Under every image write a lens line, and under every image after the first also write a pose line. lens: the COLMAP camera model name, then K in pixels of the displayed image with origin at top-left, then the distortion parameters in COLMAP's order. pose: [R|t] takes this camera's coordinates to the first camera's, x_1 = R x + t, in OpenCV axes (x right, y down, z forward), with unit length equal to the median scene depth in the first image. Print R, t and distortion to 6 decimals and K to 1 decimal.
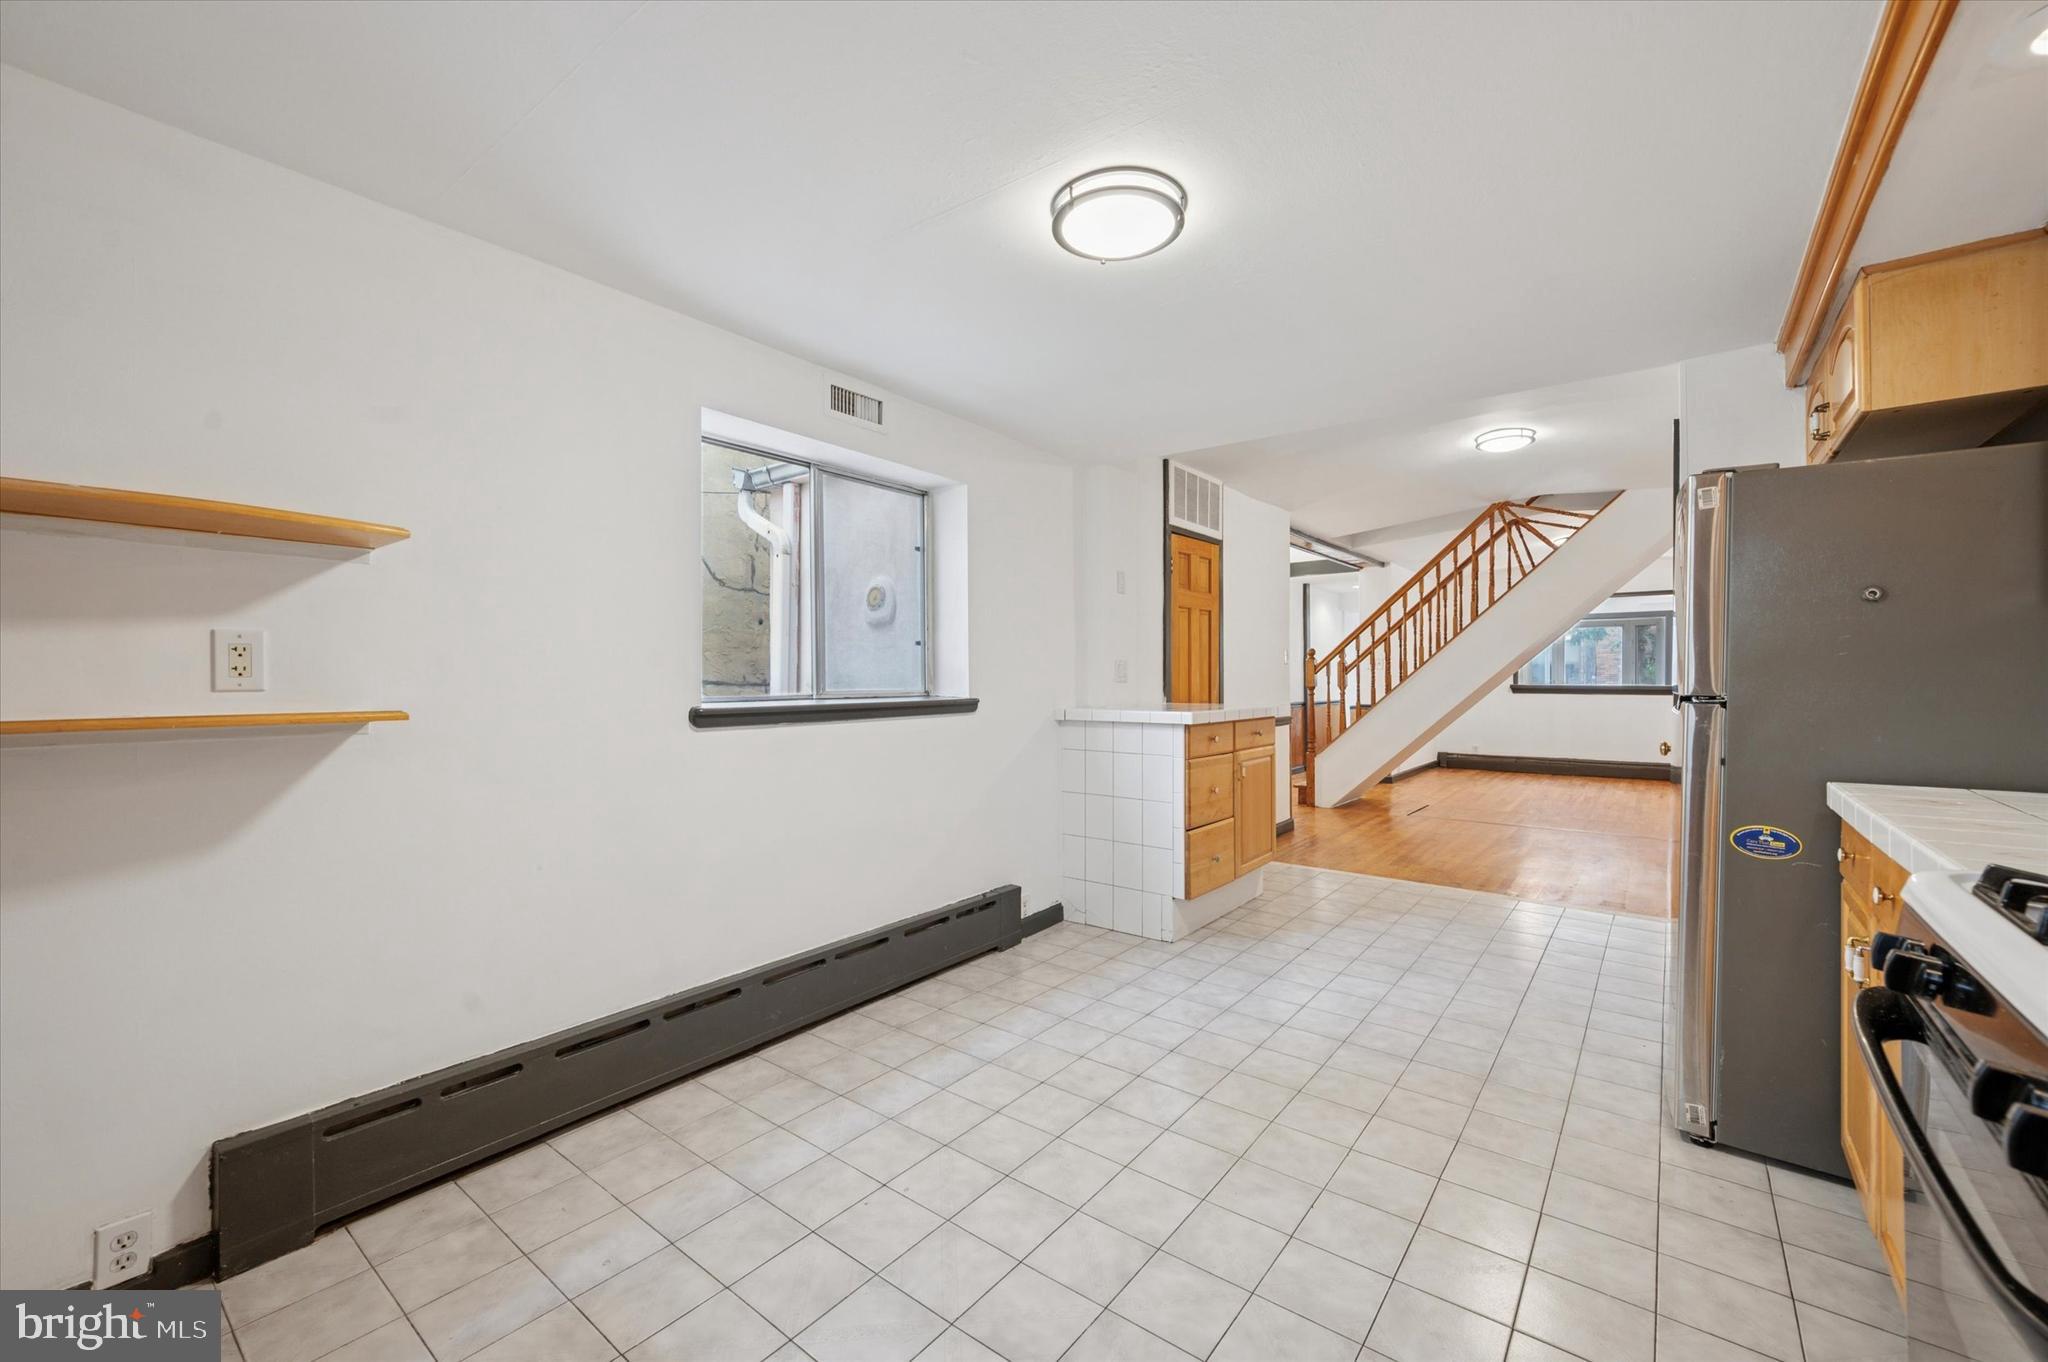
lens RADIAL K [[825.6, 0, 1033.2], [0, 825.6, 679.3], [0, 0, 1]] dist [0.000771, 0.000665]
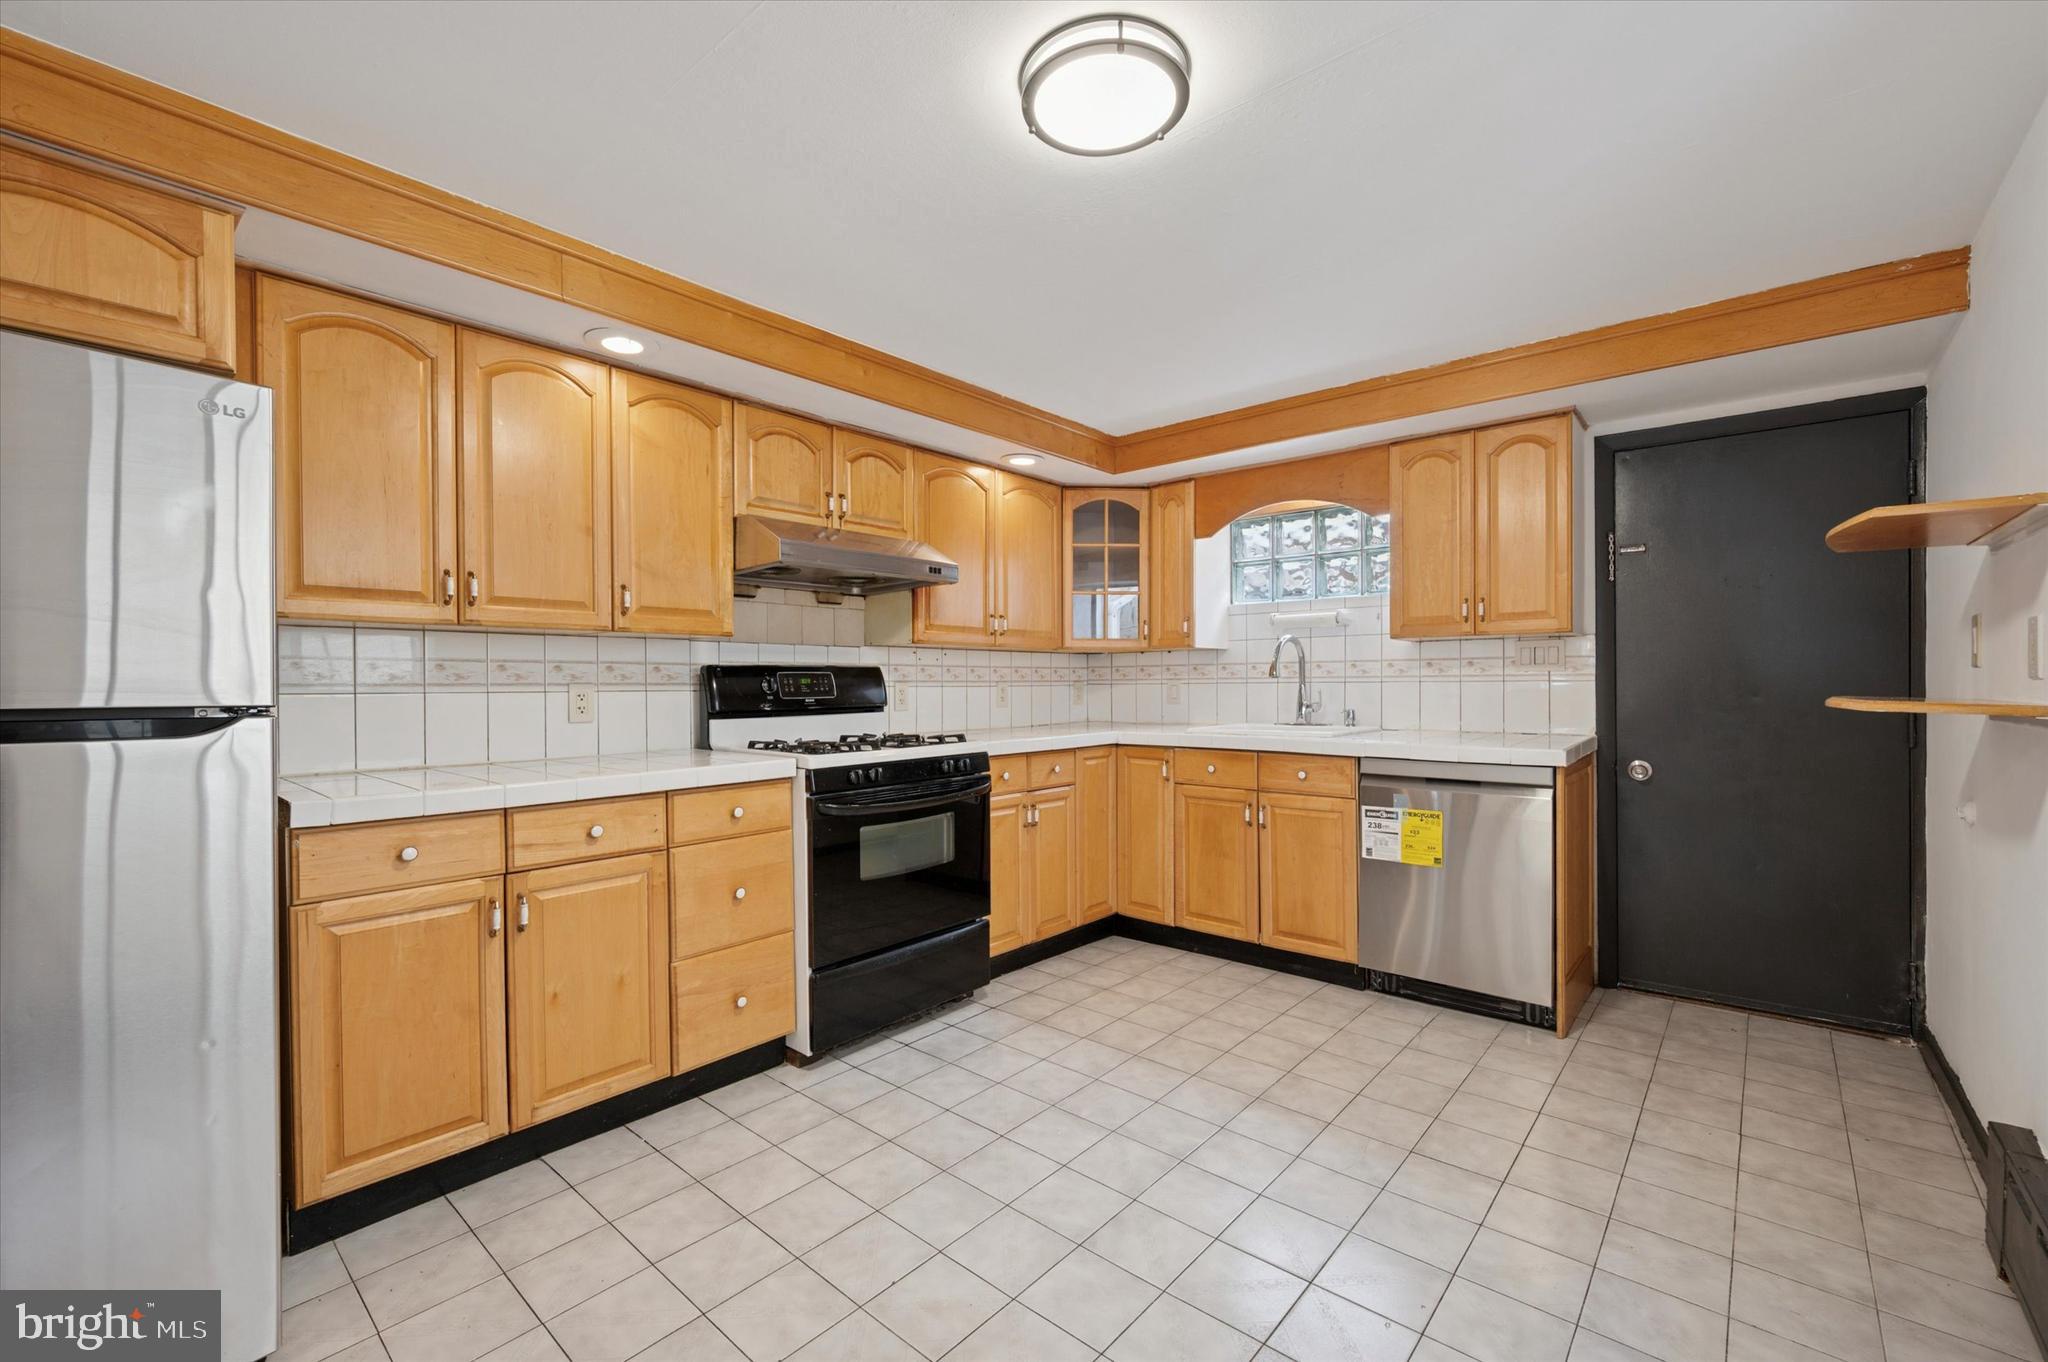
lens RADIAL K [[849.3, 0, 1023.2], [0, 849.3, 691.0], [0, 0, 1]] dist [0.000642, 0.000732]
pose [[-0.998021, 0.008496, 0.062298, 0.095898], [0.009114, 0.999912, 0.009642, 0.005196], [-0.062210, 0.010191, -0.998011, 1.290223]]
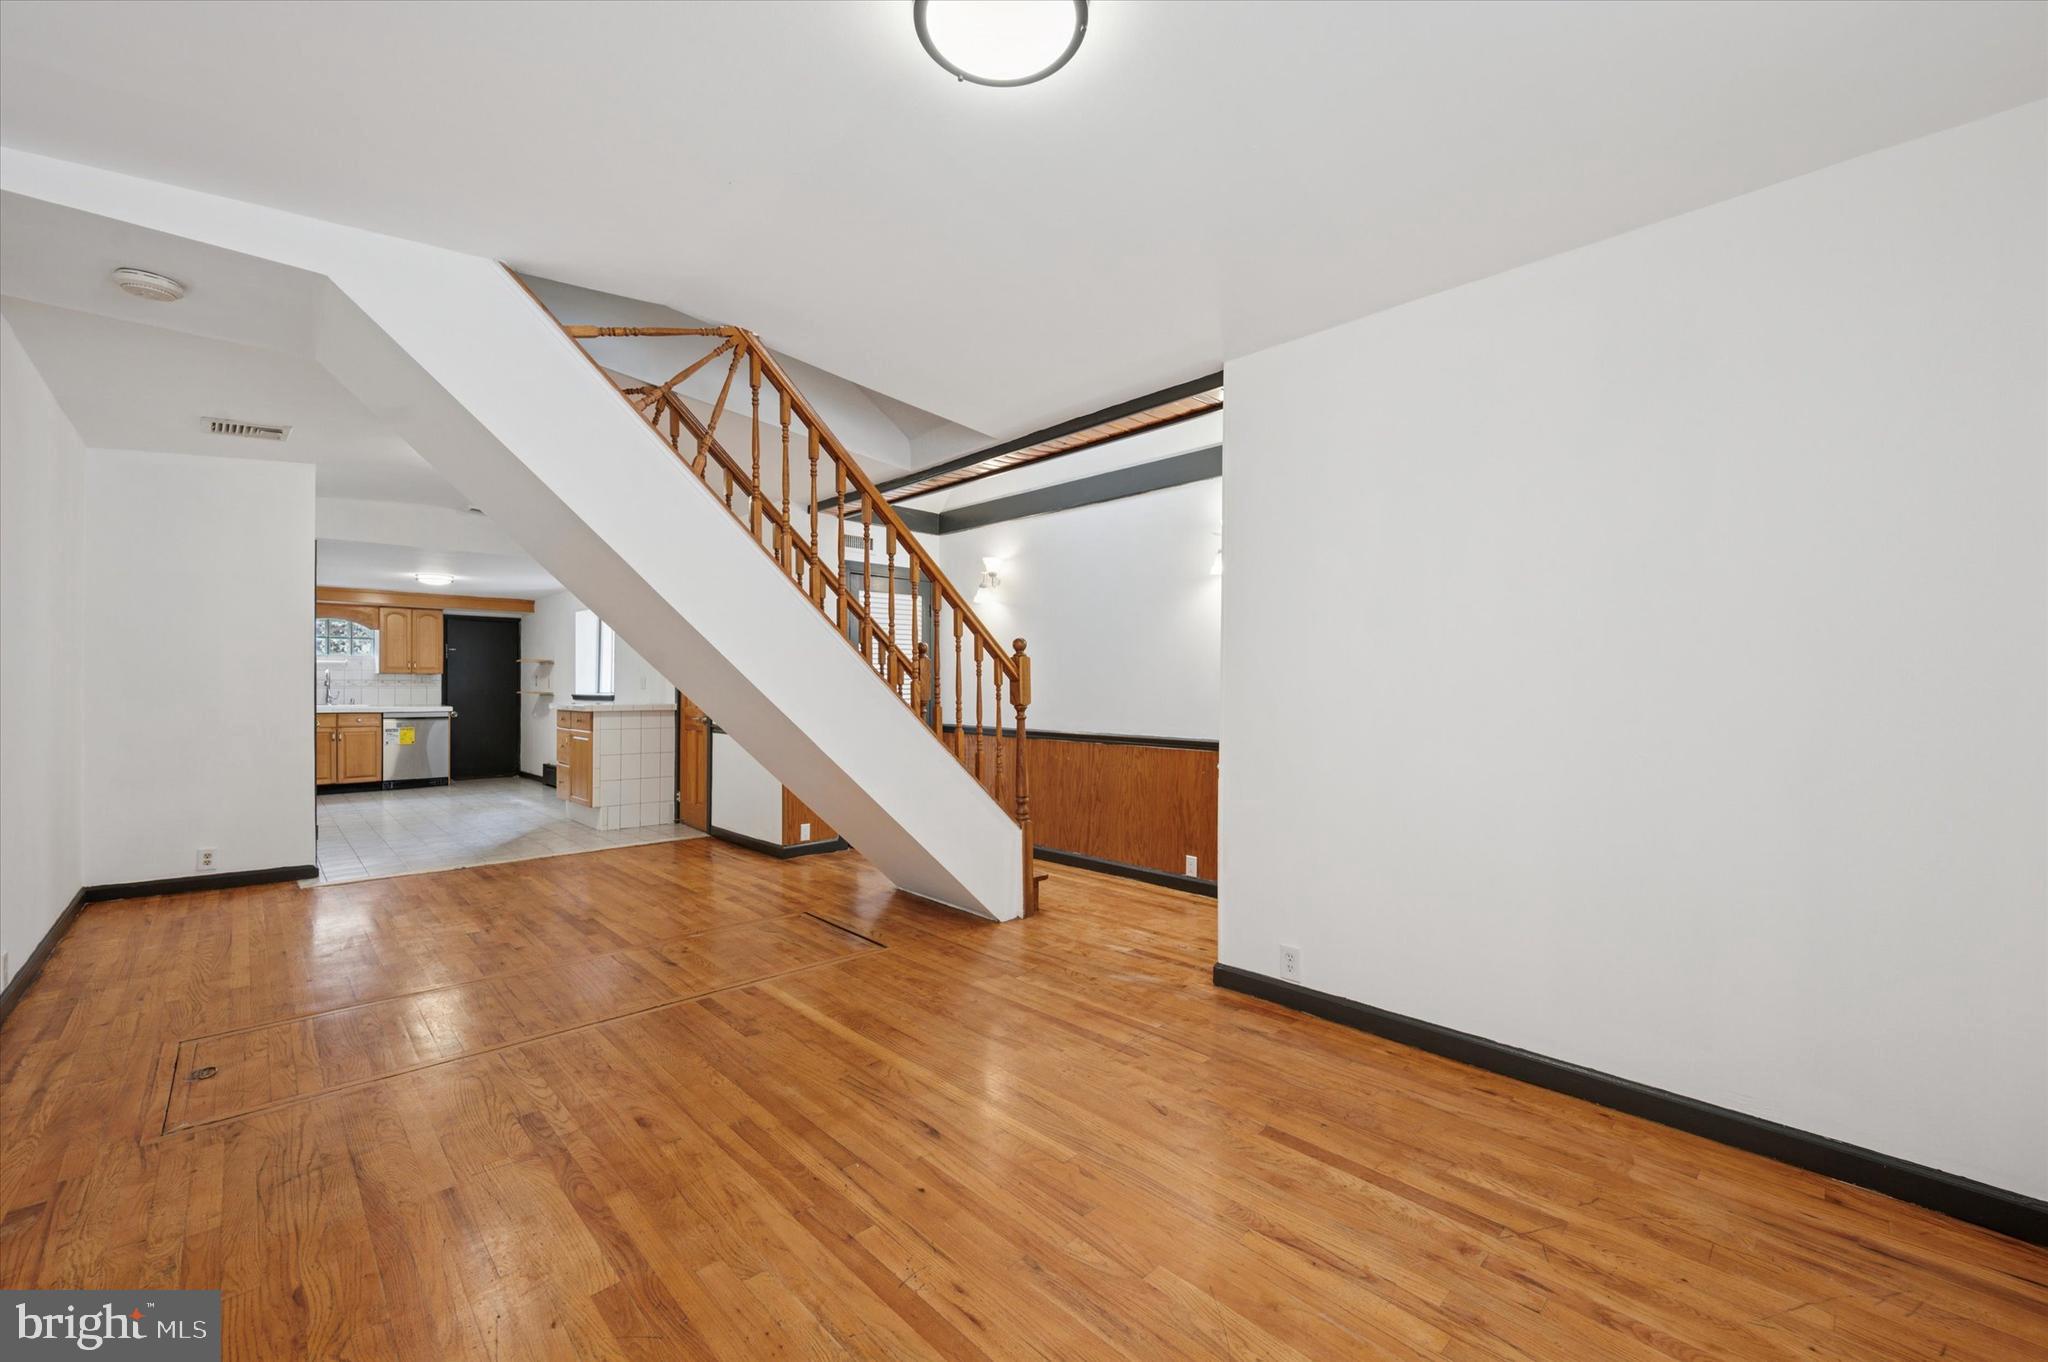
lens RADIAL K [[849.3, 0, 1042.2], [0, 849.3, 687.7], [0, 0, 1]] dist [0.000642, 0.000732]
pose [[-0.159394, 0.002124, -0.987213, 2.783926], [-0.002387, 0.999994, 0.002537, -0.008692], [0.987212, 0.002761, -0.159388, 3.395698]]
